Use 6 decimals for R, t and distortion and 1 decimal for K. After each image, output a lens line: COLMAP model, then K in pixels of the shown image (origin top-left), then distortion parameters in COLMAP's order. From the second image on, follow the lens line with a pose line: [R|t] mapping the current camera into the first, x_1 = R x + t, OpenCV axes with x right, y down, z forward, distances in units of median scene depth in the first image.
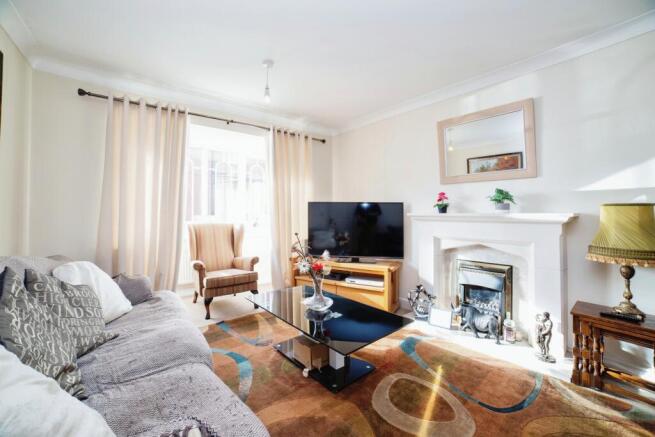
lens RADIAL K [[272.4, 0, 327.5], [0, 272.4, 213.7], [0, 0, 1]] dist [-0.056525, 0.000068]
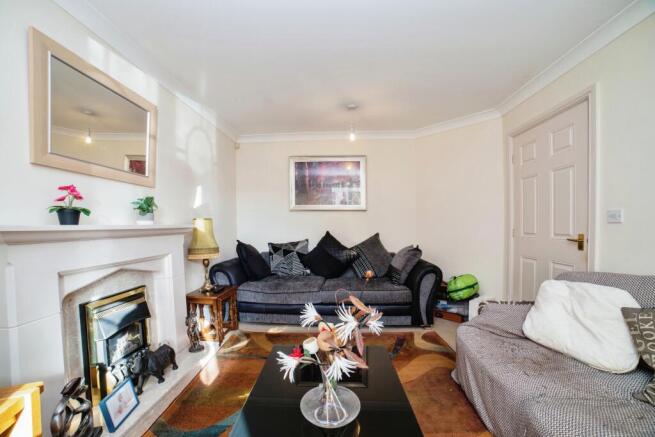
lens RADIAL K [[272.4, 0, 327.5], [0, 272.4, 213.7], [0, 0, 1]] dist [-0.056525, 0.000068]
pose [[-0.724148, 0.021024, 0.689324, -0.286292], [-0.000556, 0.999517, -0.031069, -0.008973], [-0.689644, -0.022882, -0.723787, 1.051587]]
